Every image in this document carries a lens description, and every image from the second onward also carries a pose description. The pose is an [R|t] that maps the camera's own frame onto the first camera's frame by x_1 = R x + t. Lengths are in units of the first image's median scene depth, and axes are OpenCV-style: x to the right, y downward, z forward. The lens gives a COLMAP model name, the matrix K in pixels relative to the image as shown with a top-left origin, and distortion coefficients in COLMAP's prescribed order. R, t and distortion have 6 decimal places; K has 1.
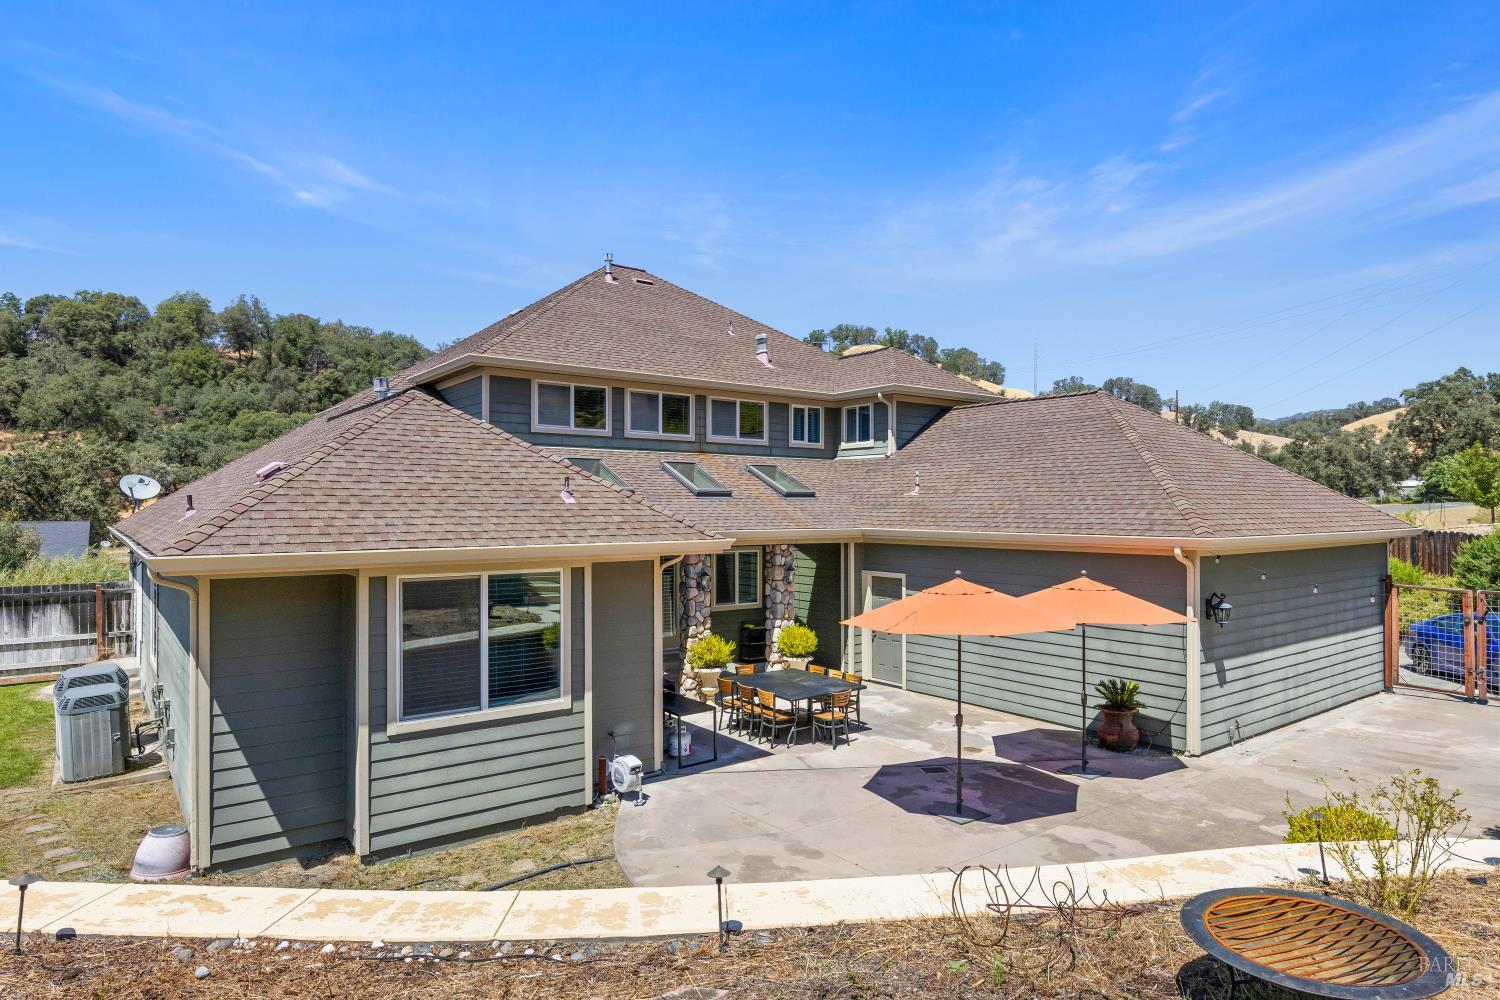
lens RADIAL K [[892.3, 0, 764.0], [0, 892.3, 497.1], [0, 0, 1]] dist [0.000882, -0.003476]
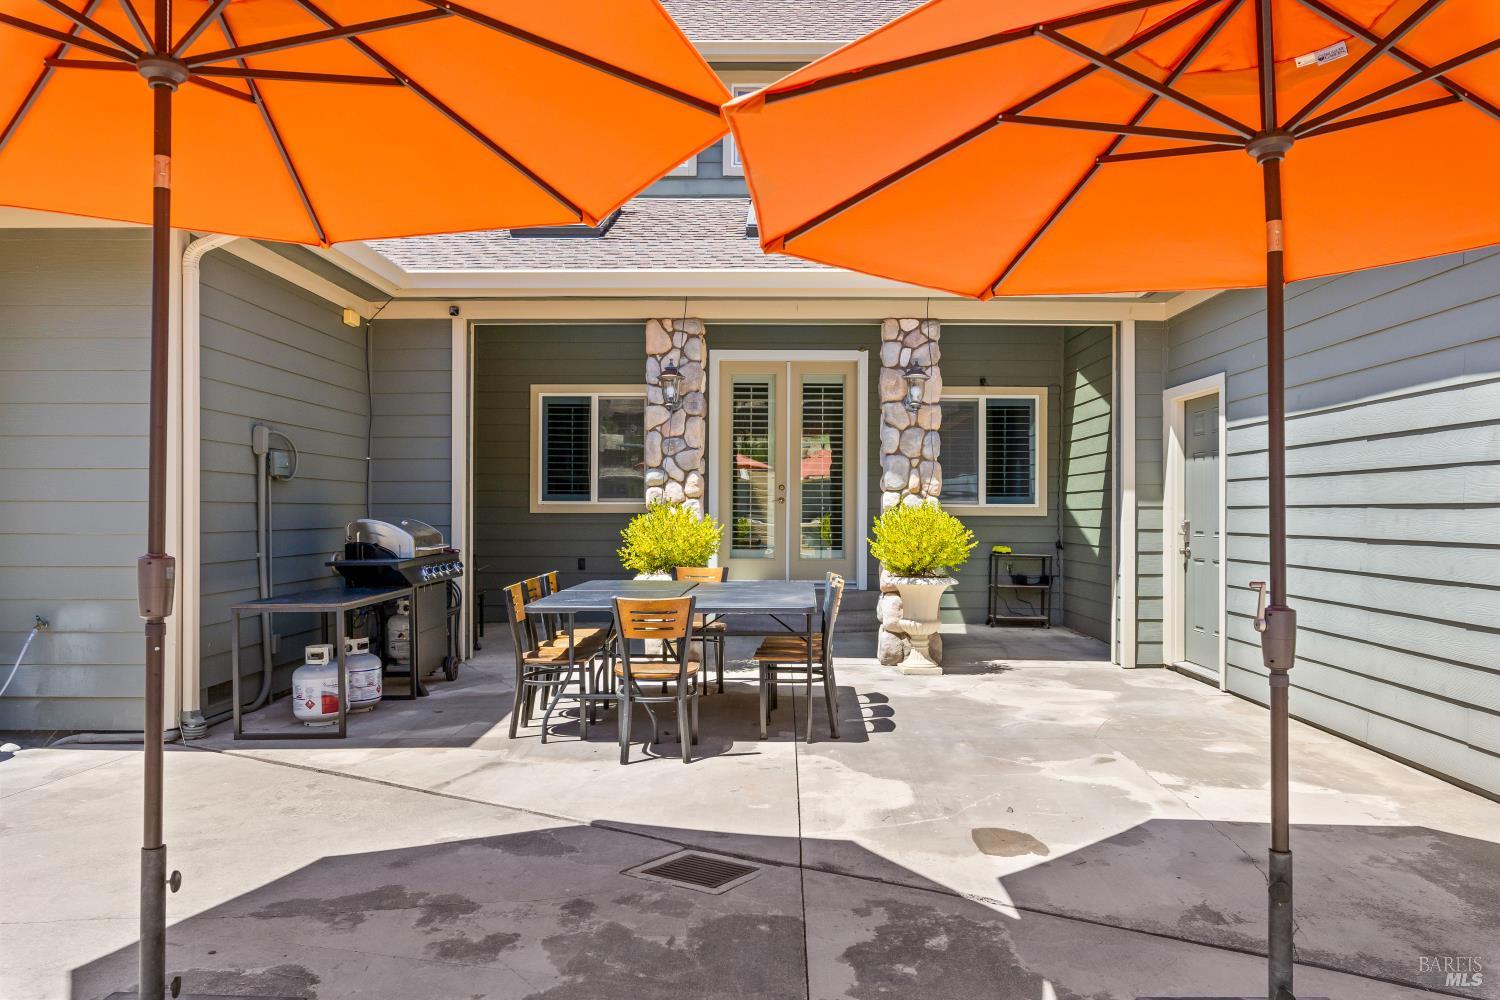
lens RADIAL K [[1091.1, 0, 756.3], [0, 1091.1, 501.4], [0, 0, 1]] dist [-0.002139, -0.000066]
pose [[0.782687, -0.002812, -0.622409, 0.032495], [0.002951, 0.999995, -0.000807, 0.015727], [0.622409, -0.001205, 0.782691, 0.060536]]
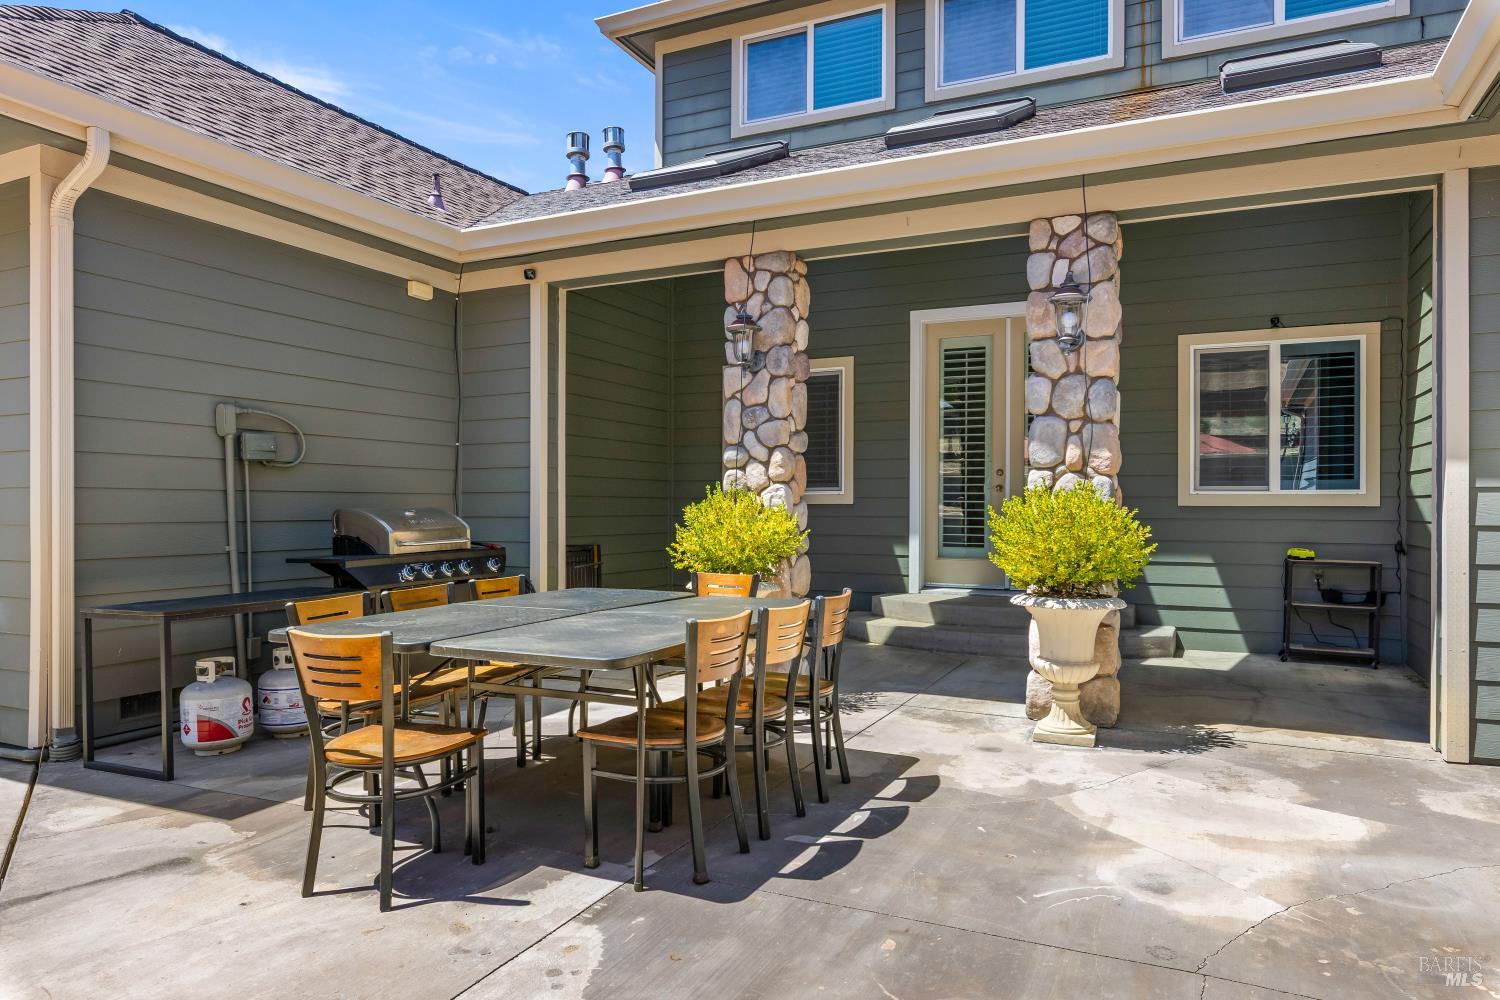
lens RADIAL K [[954.5, 0, 751.6], [0, 954.5, 503.5], [0, 0, 1]] dist [-0.000437, -0.001788]
pose [[0.452373, -0.001692, -0.891827, 0.028489], [0.008474, 0.999961, 0.002401, 0.016262], [0.891789, -0.008644, 0.452370, 0.085217]]
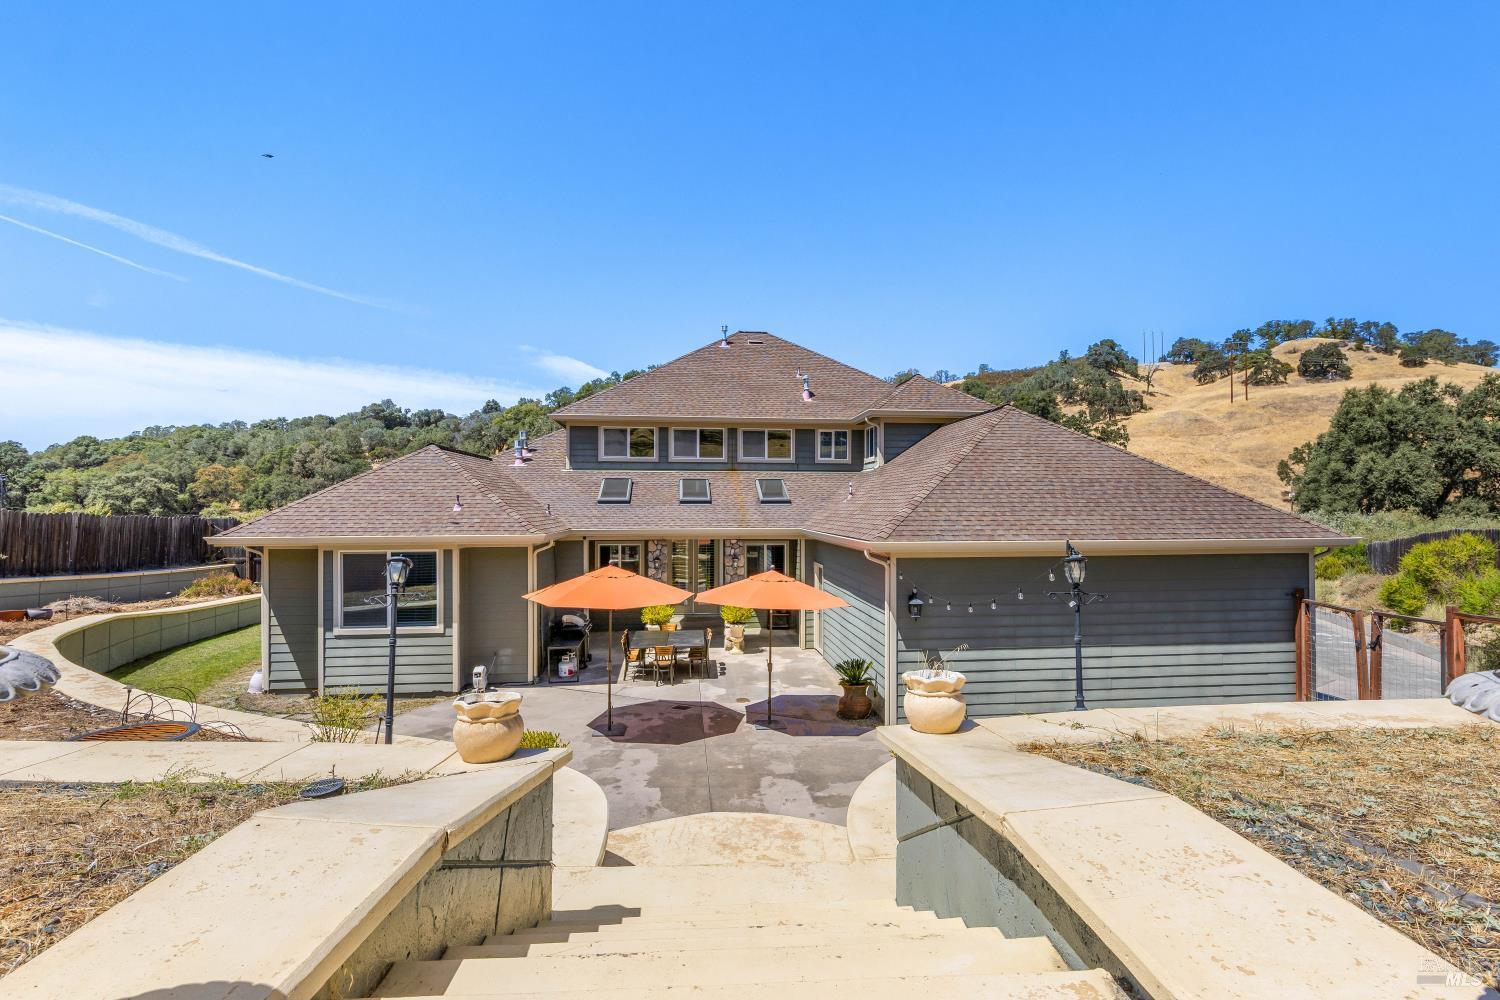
lens RADIAL K [[732.7, 0, 755.9], [0, 732.7, 500.6], [0, 0, 1]] dist [0.002744, 0.000416]
pose [[0.853915, -0.004508, -0.520393, 0.069504], [0.007148, 0.999970, 0.003067, -0.000902], [0.520363, -0.006338, 0.853922, 0.008742]]
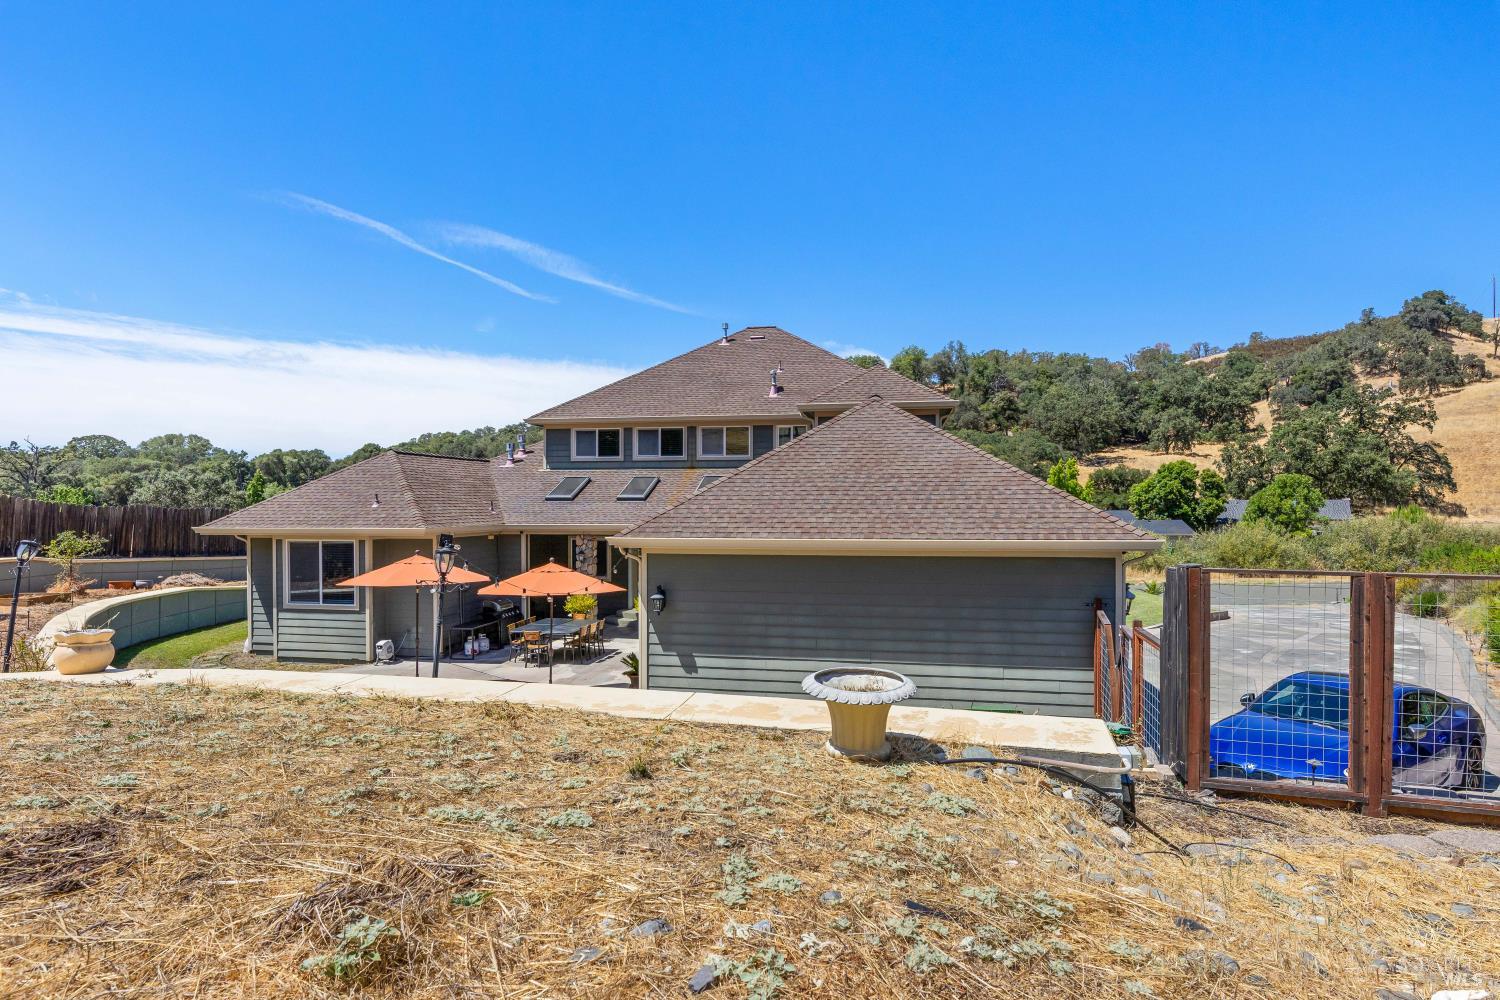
lens RADIAL K [[770.3, 0, 747.2], [0, 770.3, 505.0], [0, 0, 1]] dist [-0.004978, 0.000196]
pose [[0.663033, 0.001833, -0.748588, 0.113164], [0.009103, 0.999903, 0.010510, -0.000598], [0.748535, -0.013783, 0.662952, 0.035385]]
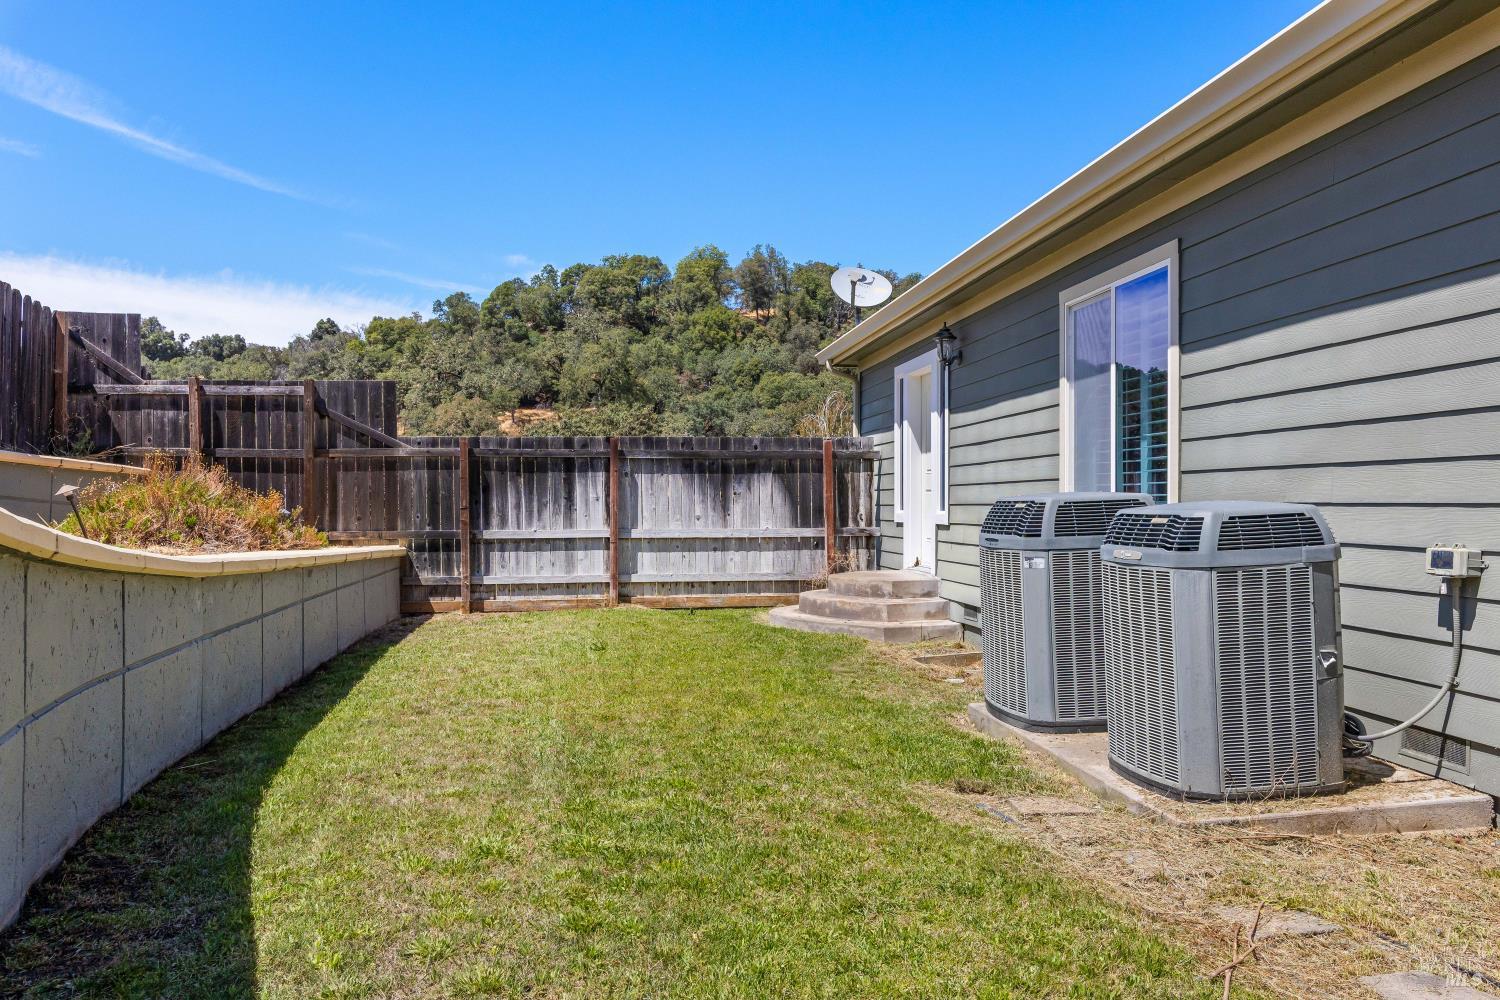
lens RADIAL K [[1167.9, 0, 752.3], [0, 1167.9, 471.7], [0, 0, 1]] dist [-0.023882, -0.021308]
pose [[0.866744, -0.012782, -0.498589, -0.054433], [0.004993, 0.999844, -0.016951, 0.016547], [0.498728, 0.012203, 0.866673, 0.044906]]
